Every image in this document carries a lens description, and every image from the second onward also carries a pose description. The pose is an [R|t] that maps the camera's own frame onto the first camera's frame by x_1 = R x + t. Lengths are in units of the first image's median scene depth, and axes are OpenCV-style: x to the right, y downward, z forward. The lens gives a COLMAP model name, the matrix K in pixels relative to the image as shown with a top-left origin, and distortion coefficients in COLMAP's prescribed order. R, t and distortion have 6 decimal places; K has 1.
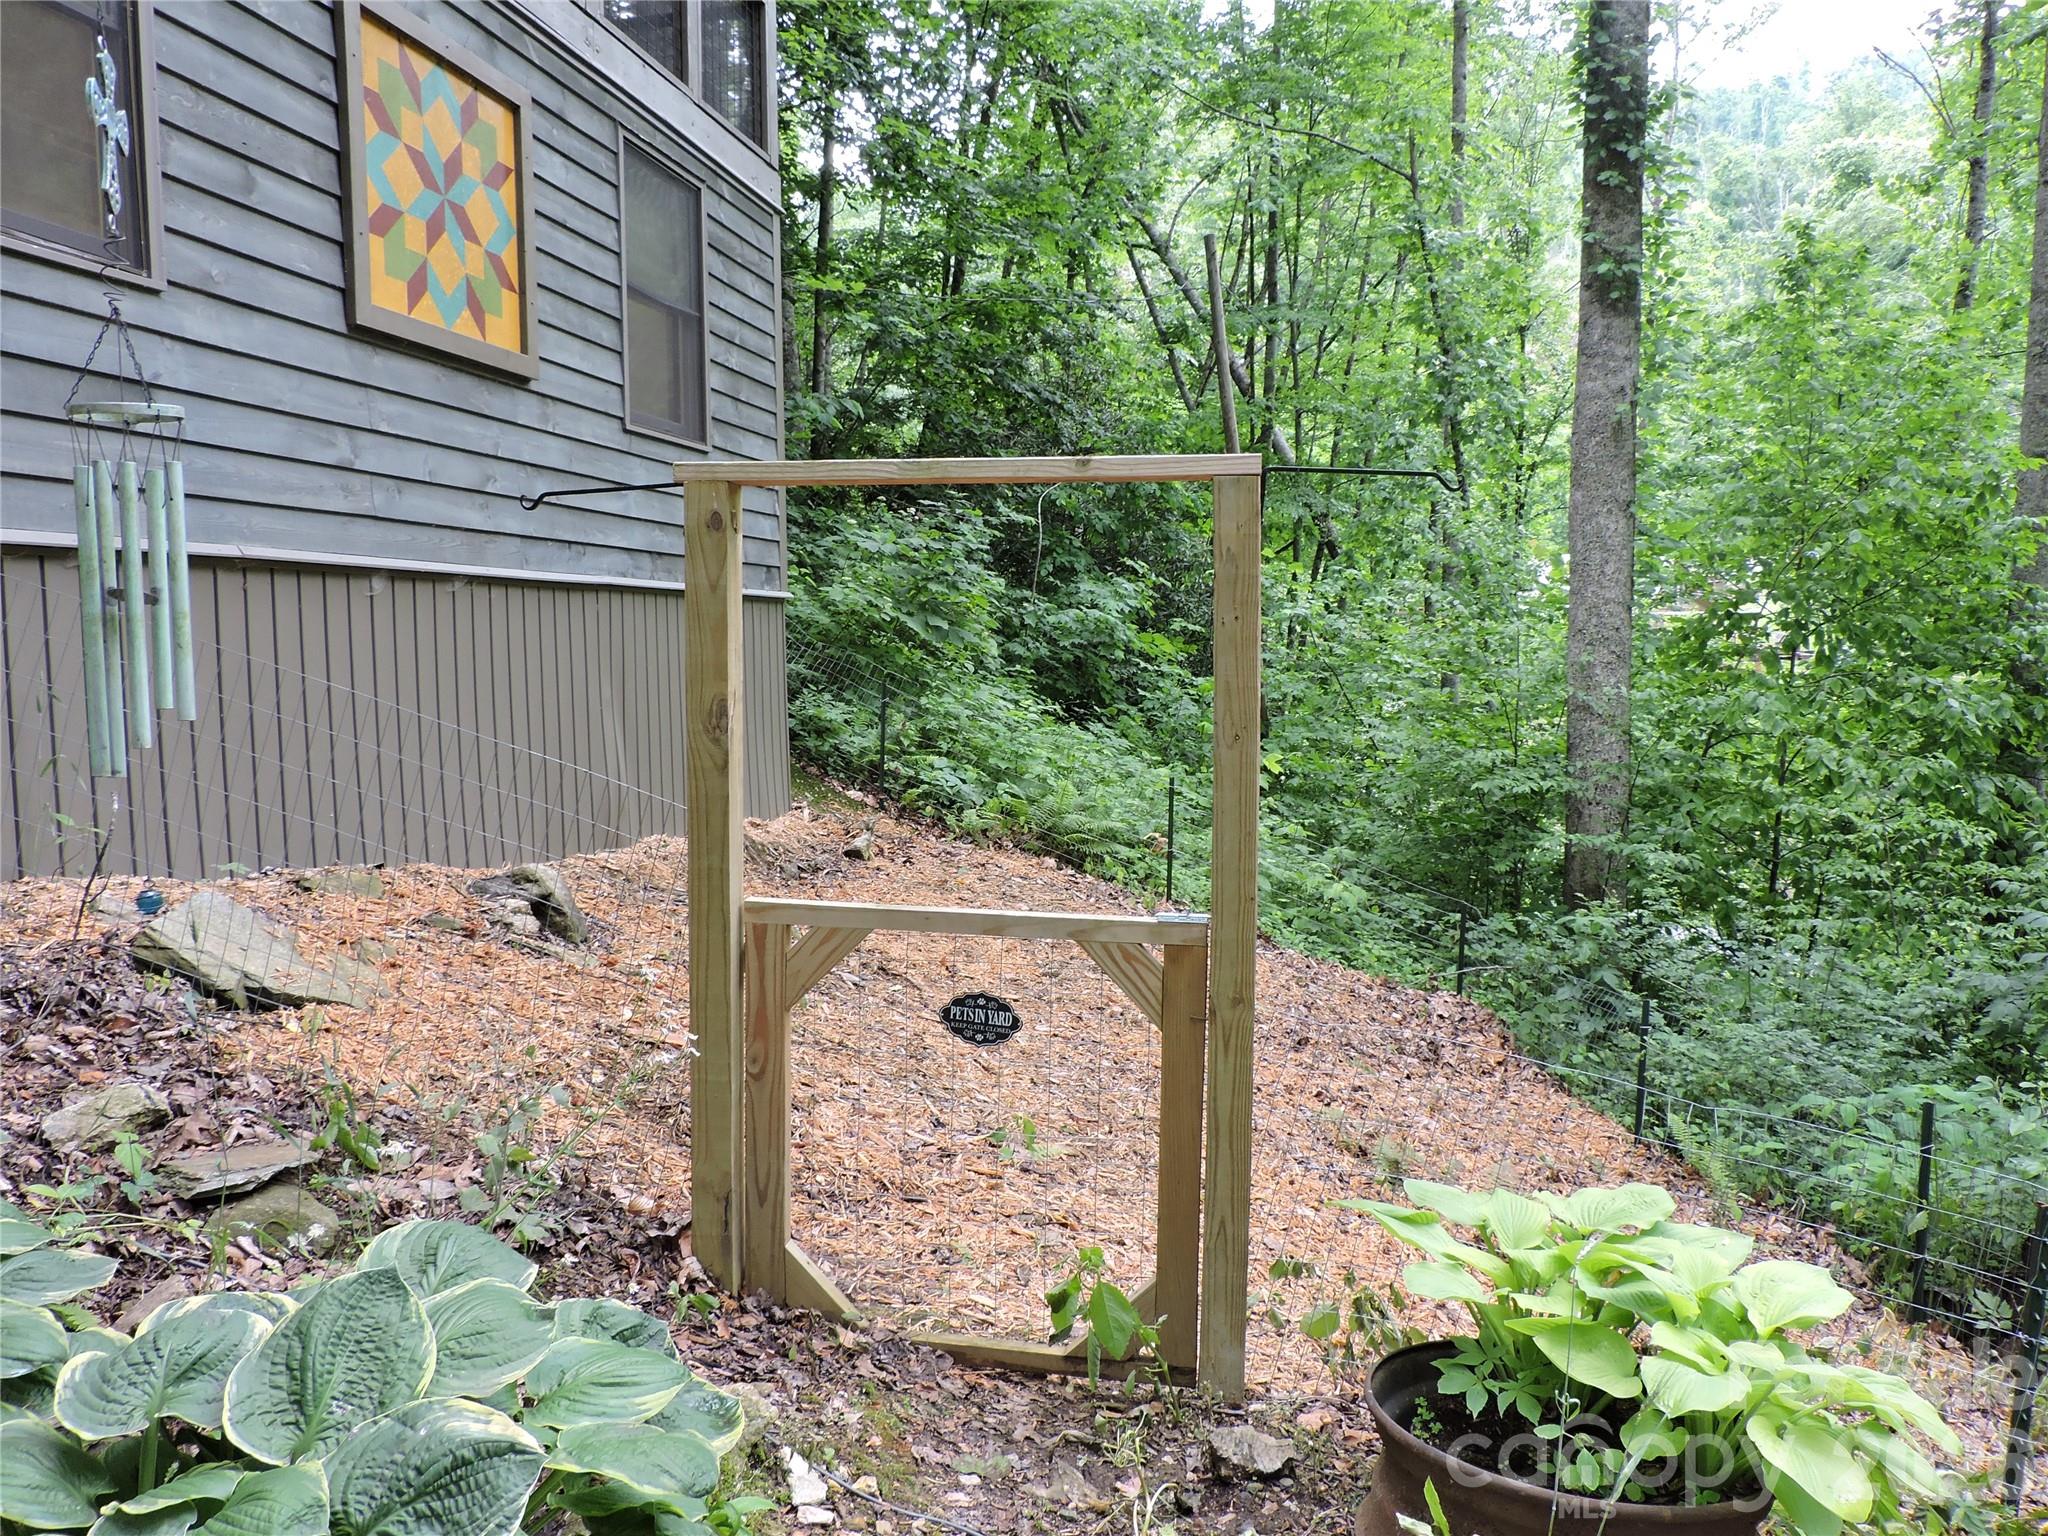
lens RADIAL K [[1446.5, 0, 1034.6], [0, 1446.5, 774.2], [0, 0, 1]] dist [-0.019082, -0.003562]
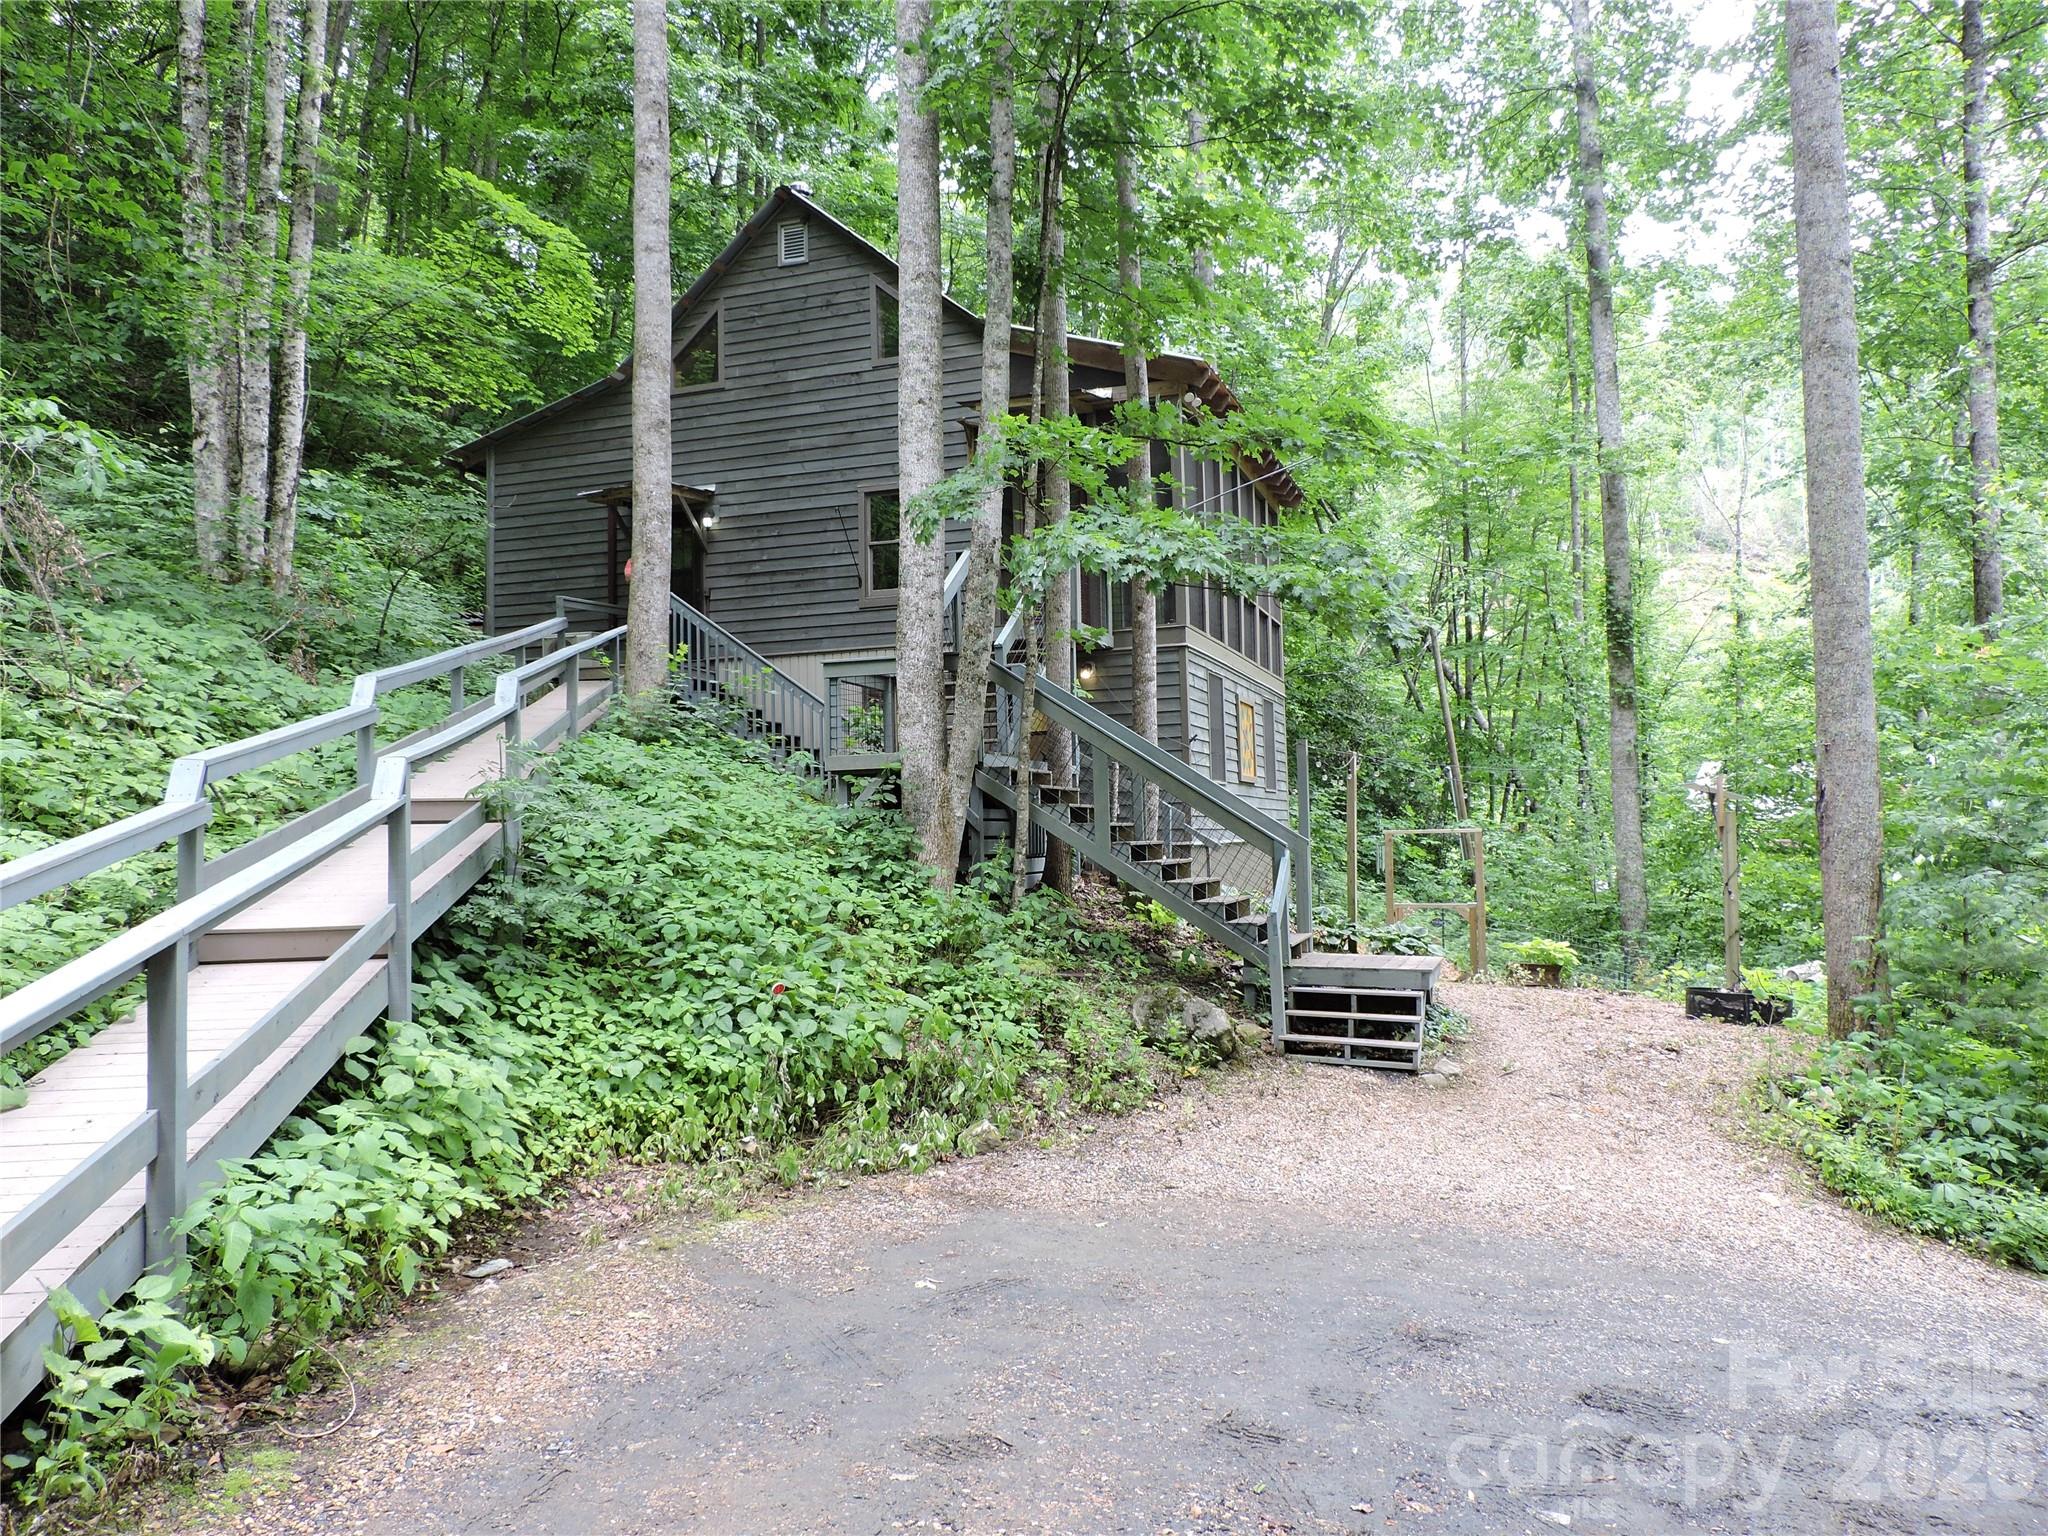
lens RADIAL K [[1453.8, 0, 1023.0], [0, 1453.8, 773.6], [0, 0, 1]] dist [-0.013957, 0.000904]
pose [[0.990076, -0.030189, -0.137250, -0.235730], [0.010604, 0.989918, -0.141246, 0.104092], [0.140131, 0.138389, 0.980414, -1.376820]]
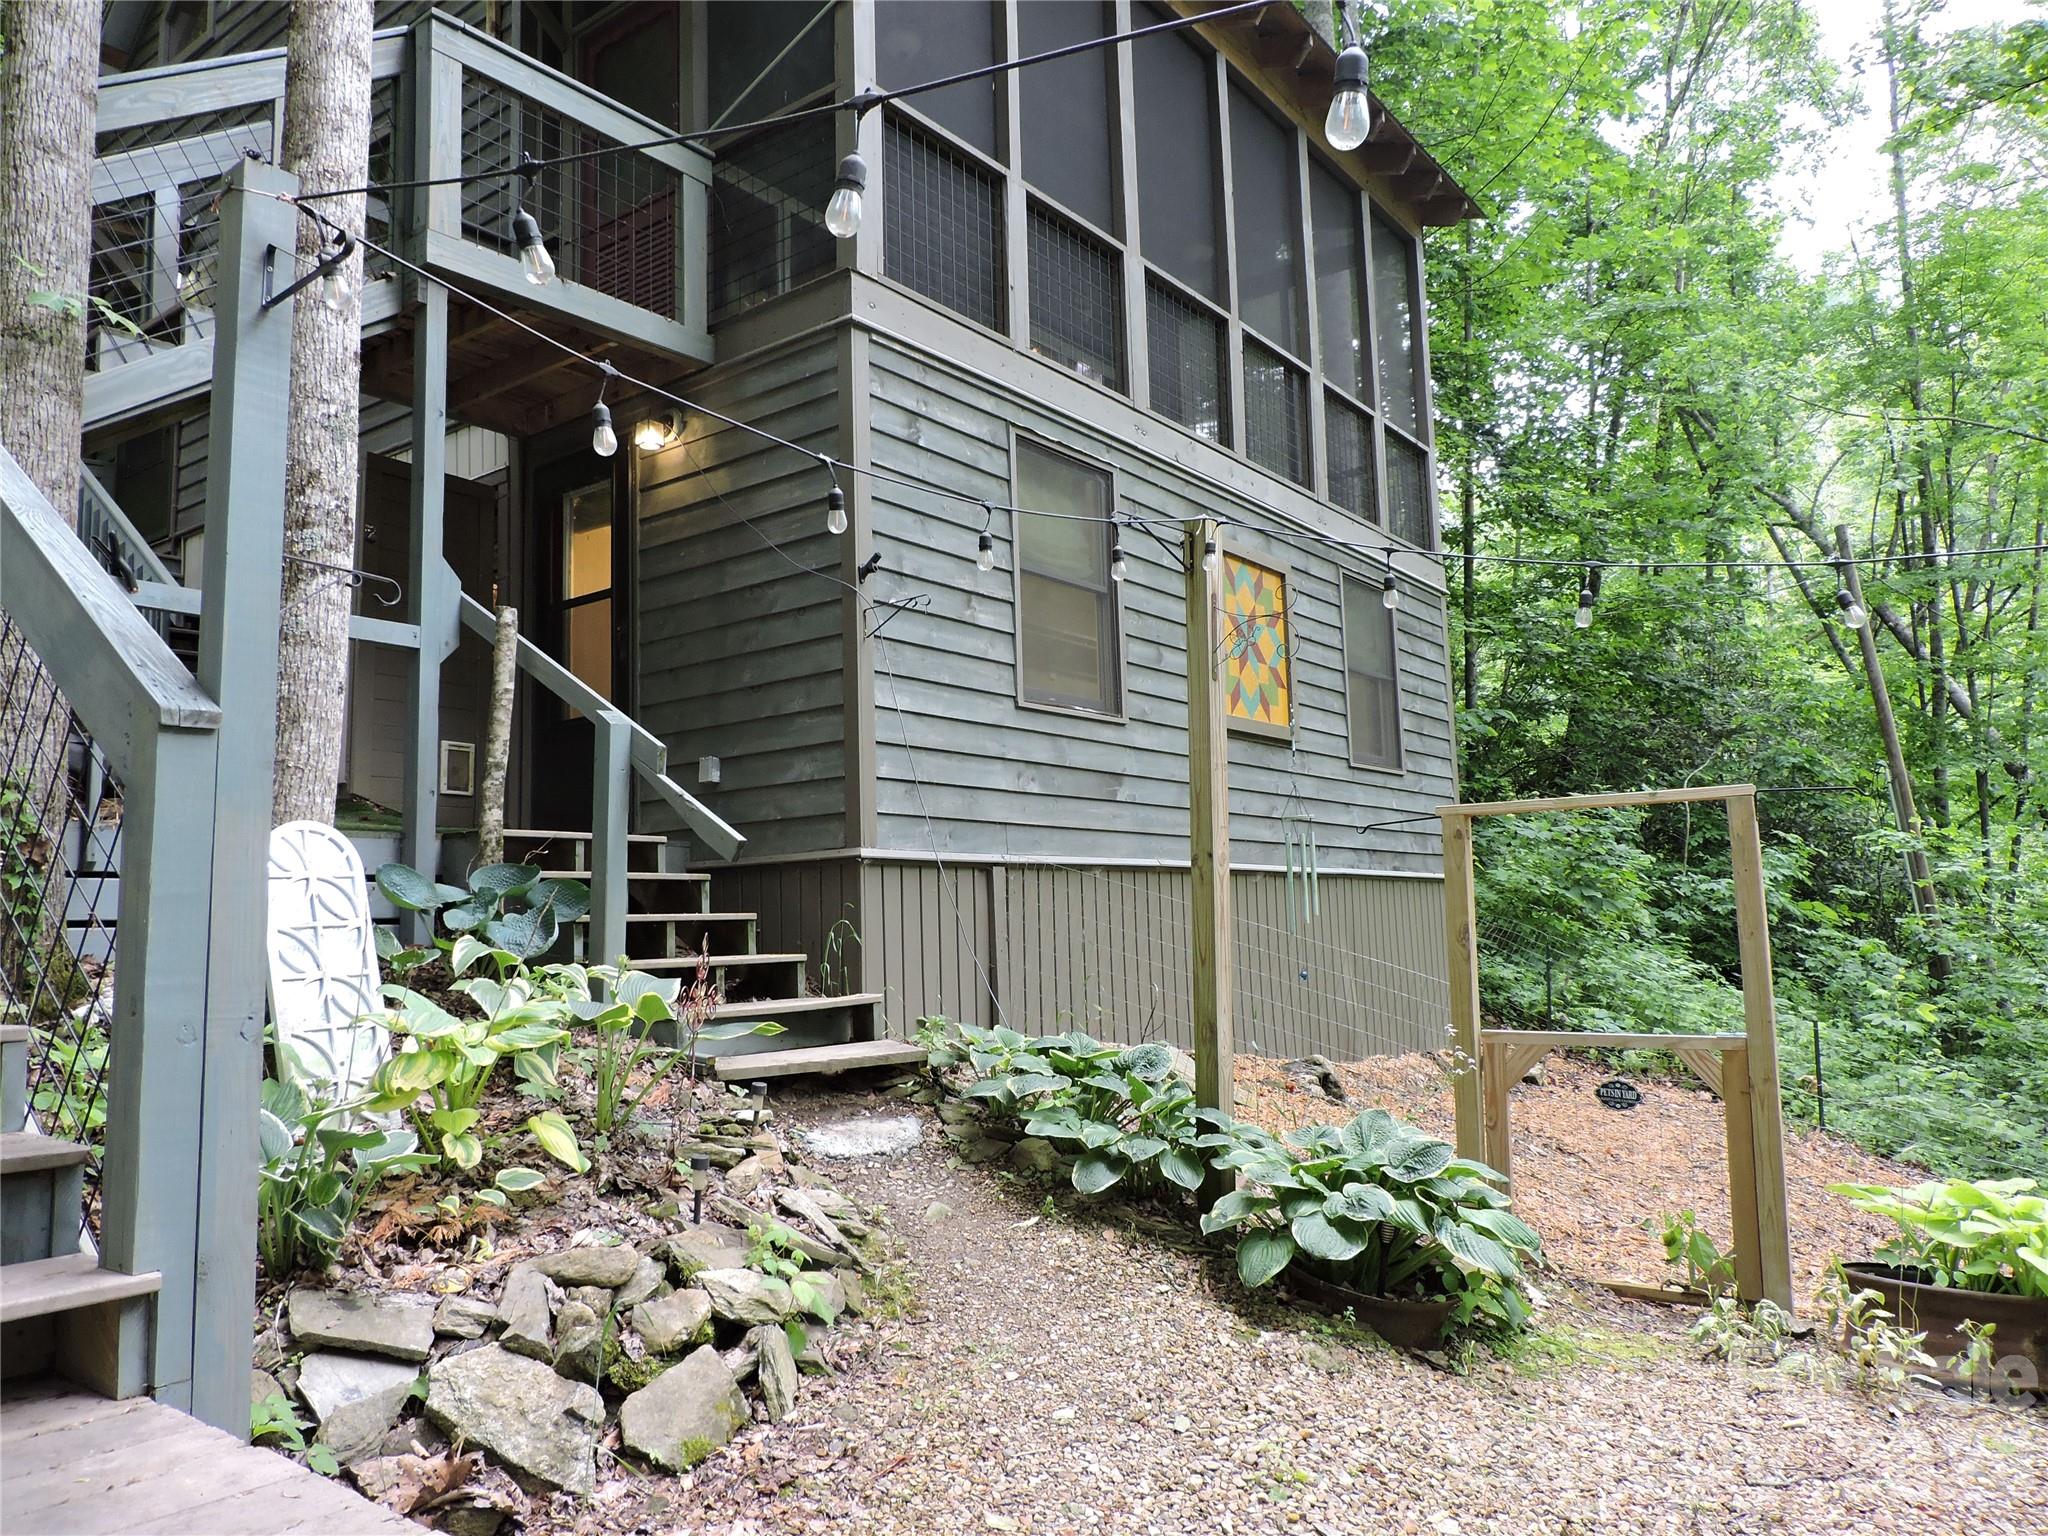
lens RADIAL K [[1457.5, 0, 1031.1], [0, 1457.5, 774.8], [0, 0, 1]] dist [-0.024643, 0.005526]
pose [[0.904829, -0.073715, -0.419347, 0.023969], [-0.011120, 0.980472, -0.196345, 0.037526], [0.425631, 0.182322, 0.886339, -0.271346]]
